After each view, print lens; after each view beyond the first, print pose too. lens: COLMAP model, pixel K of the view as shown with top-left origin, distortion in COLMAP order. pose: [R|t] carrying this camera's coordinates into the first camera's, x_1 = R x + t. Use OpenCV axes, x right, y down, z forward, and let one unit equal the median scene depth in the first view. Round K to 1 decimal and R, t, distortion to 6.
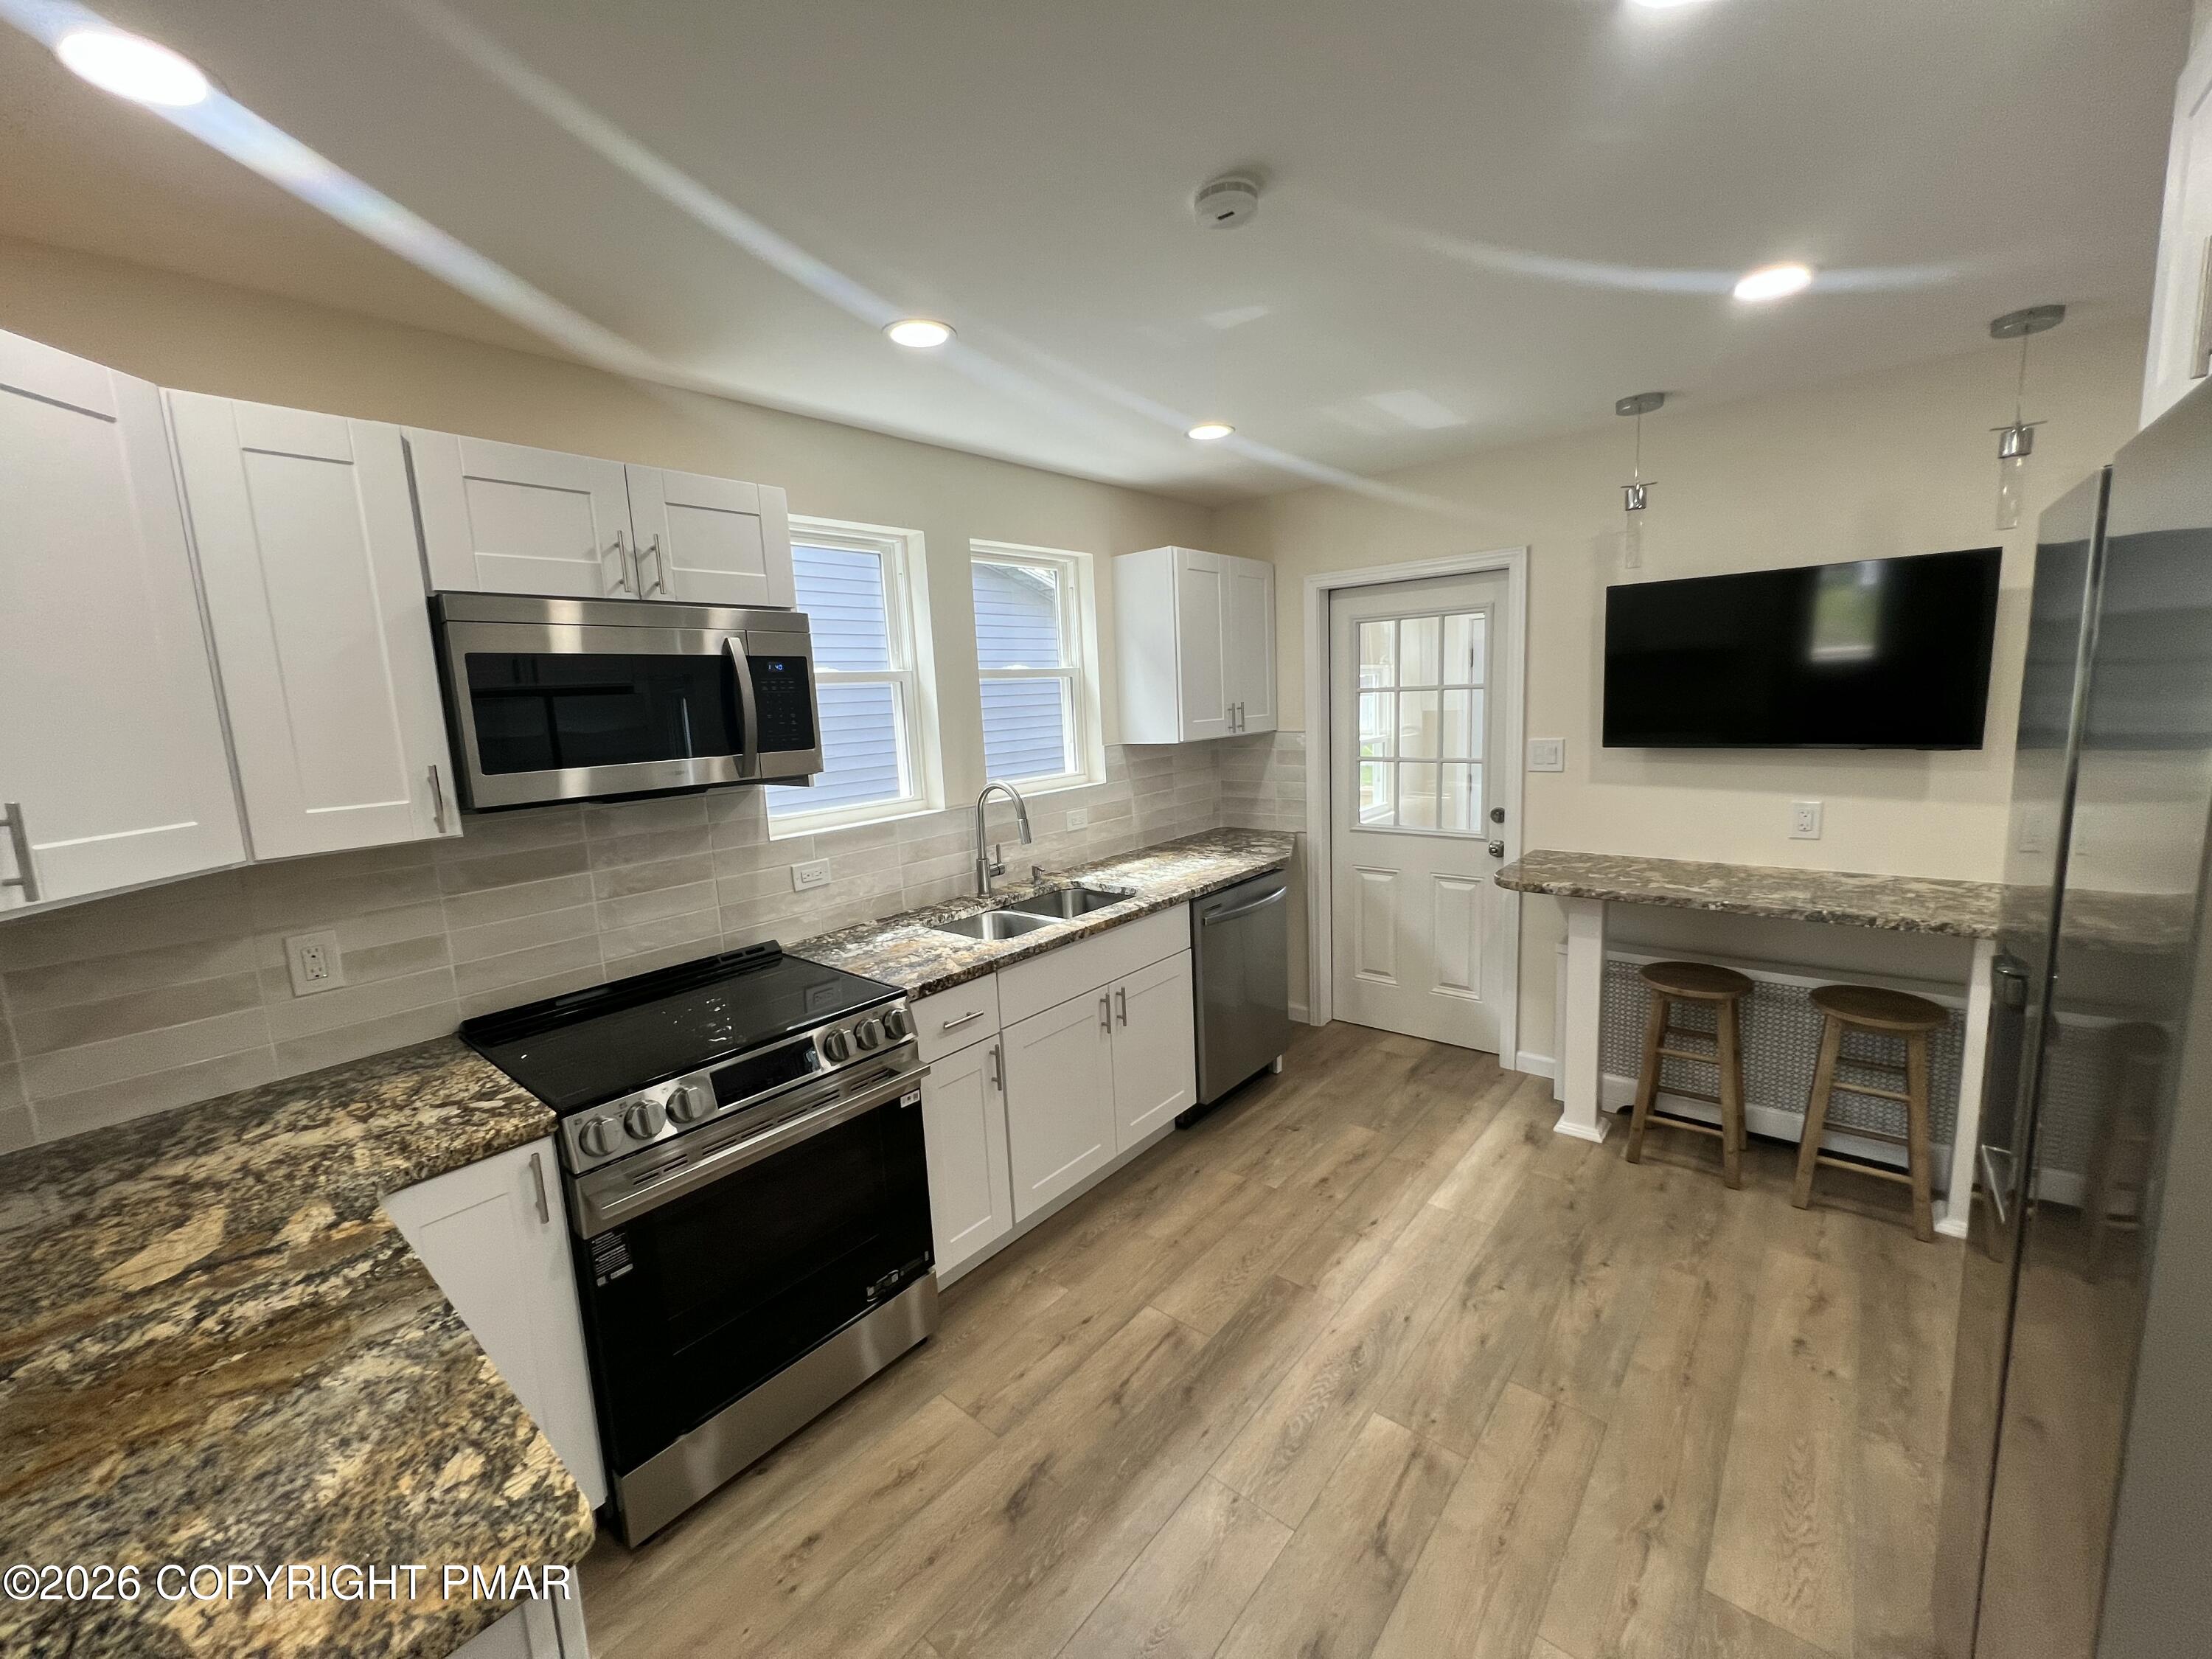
lens RADIAL K [[888.4, 0, 1107.4], [0, 888.4, 825.1], [0, 0, 1]] dist [0.001514, 0.000273]
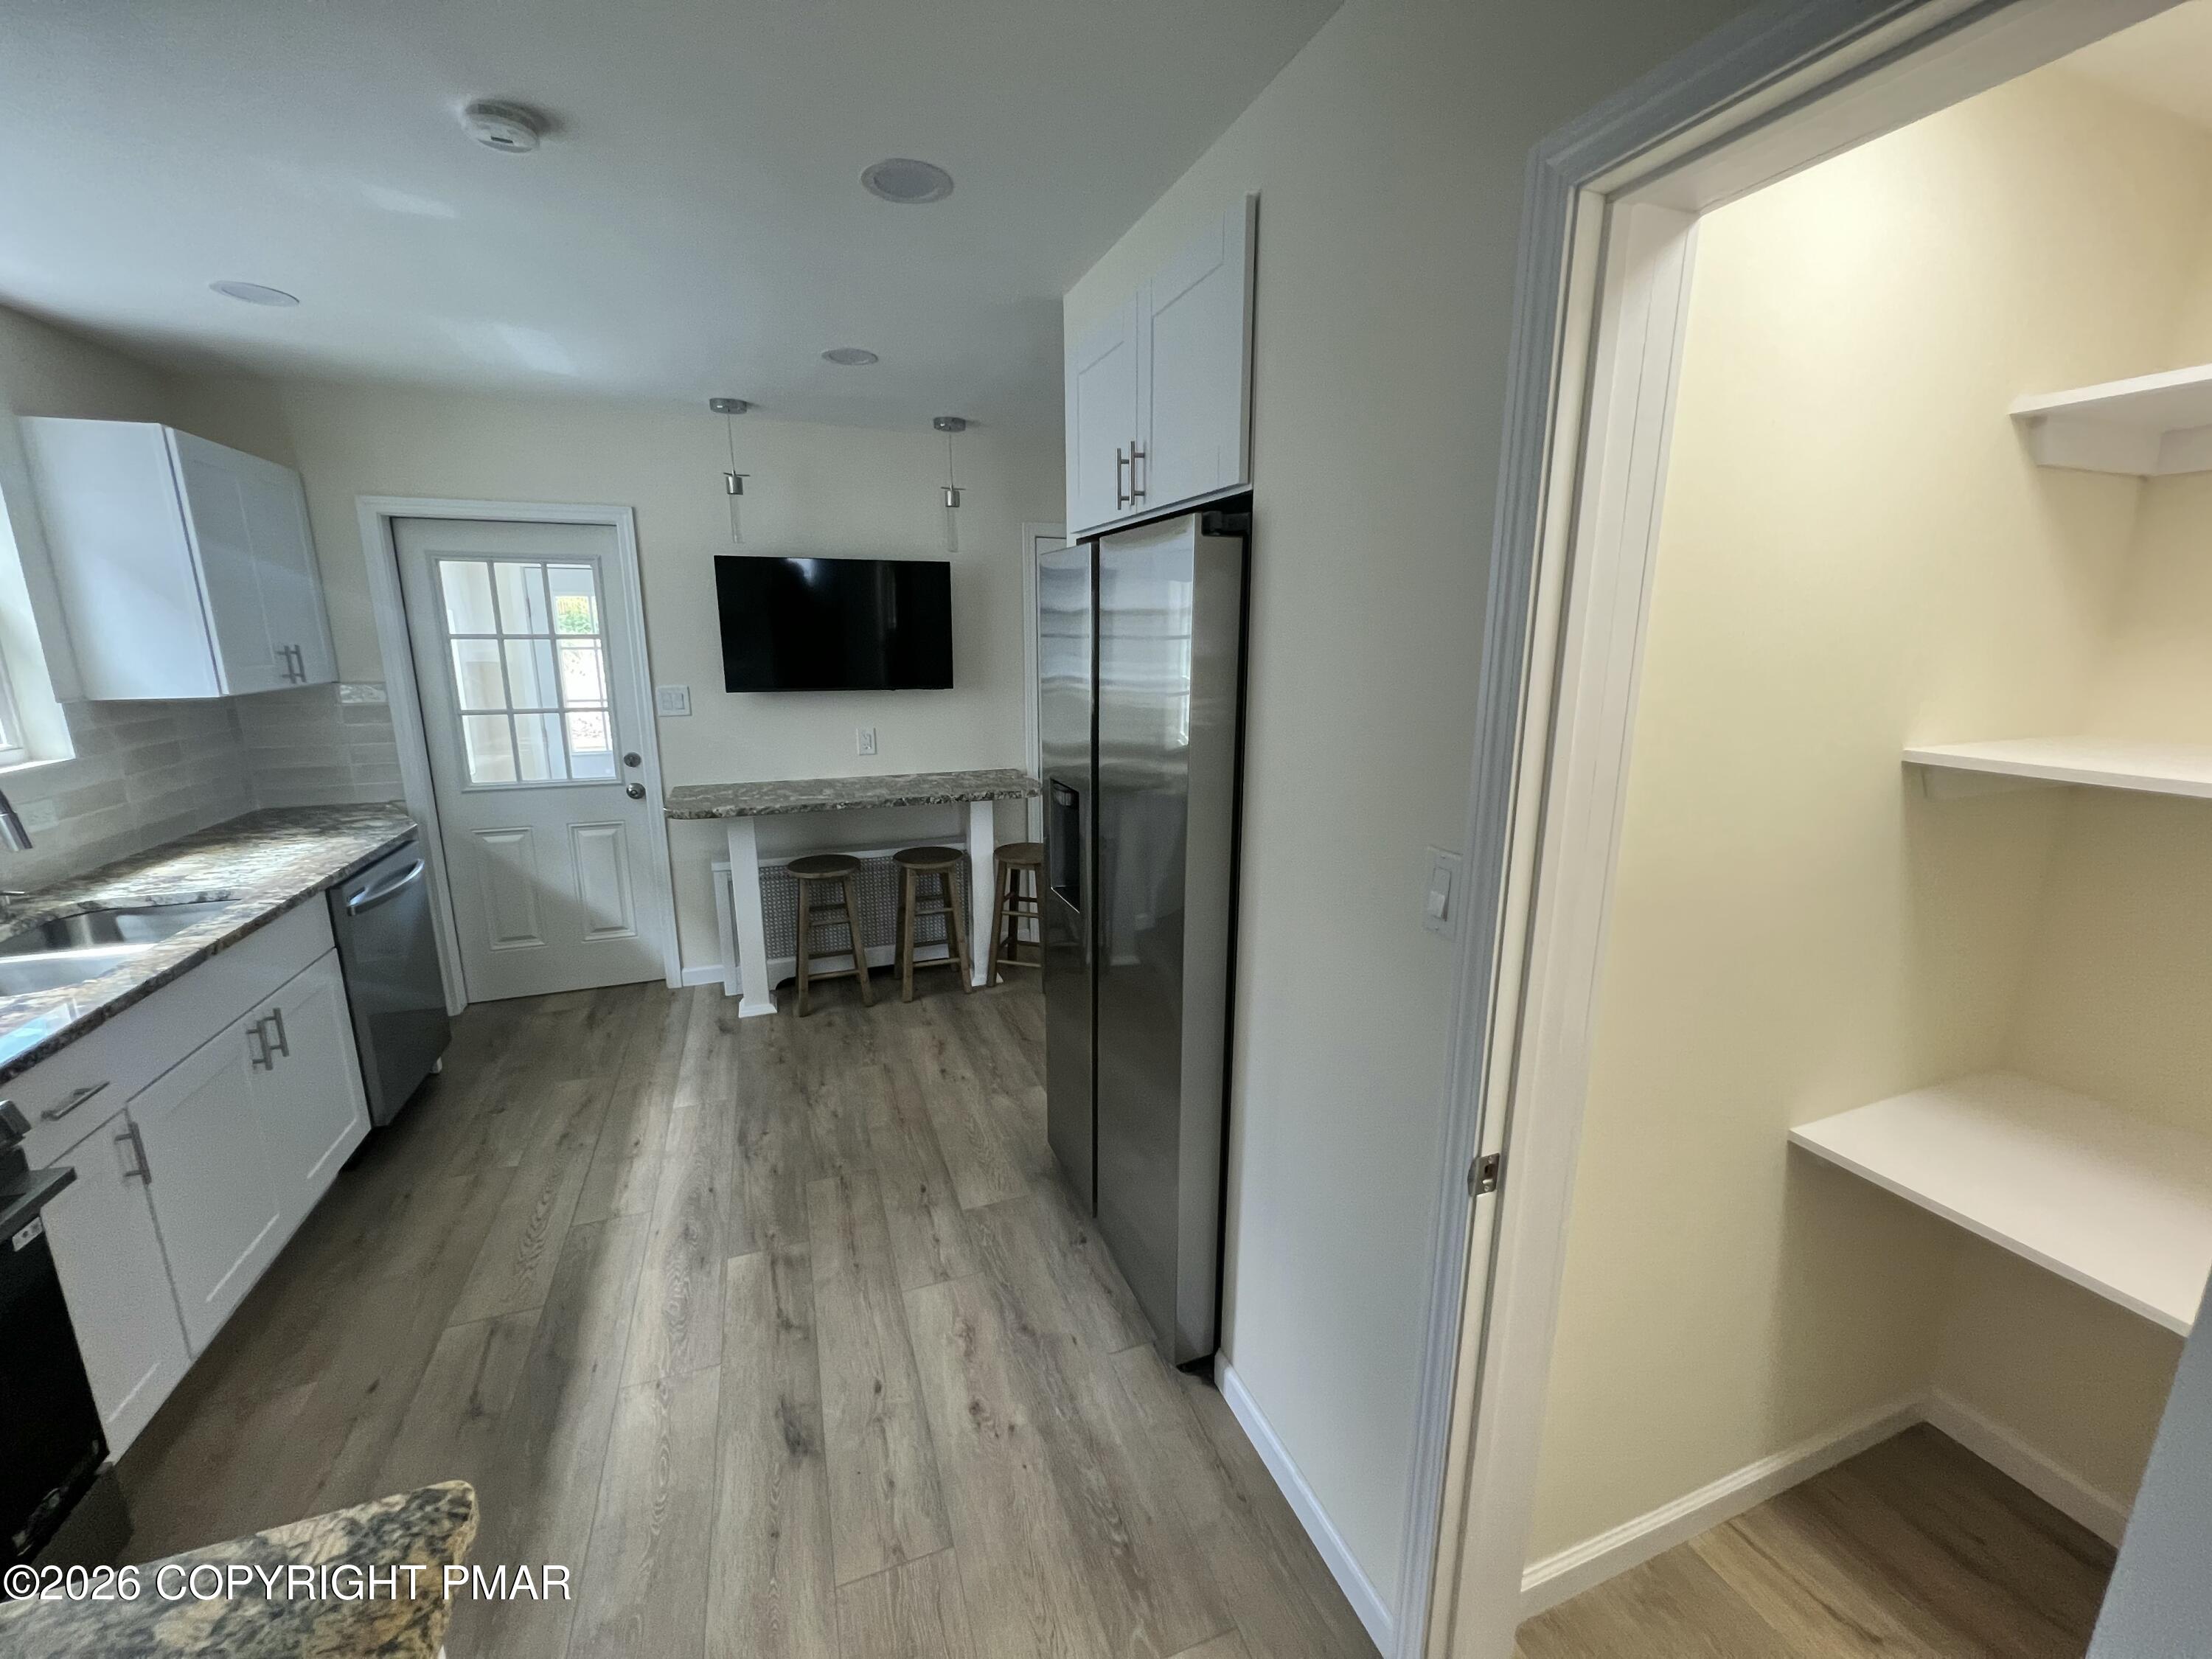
lens RADIAL K [[888.4, 0, 1107.4], [0, 888.4, 825.1], [0, 0, 1]] dist [0.001514, 0.000273]
pose [[0.483906, -0.144167, 0.863164, -0.263372], [0.104663, 0.988792, 0.106474, 0.015858], [-0.868839, 0.038818, 0.493571, -0.023743]]
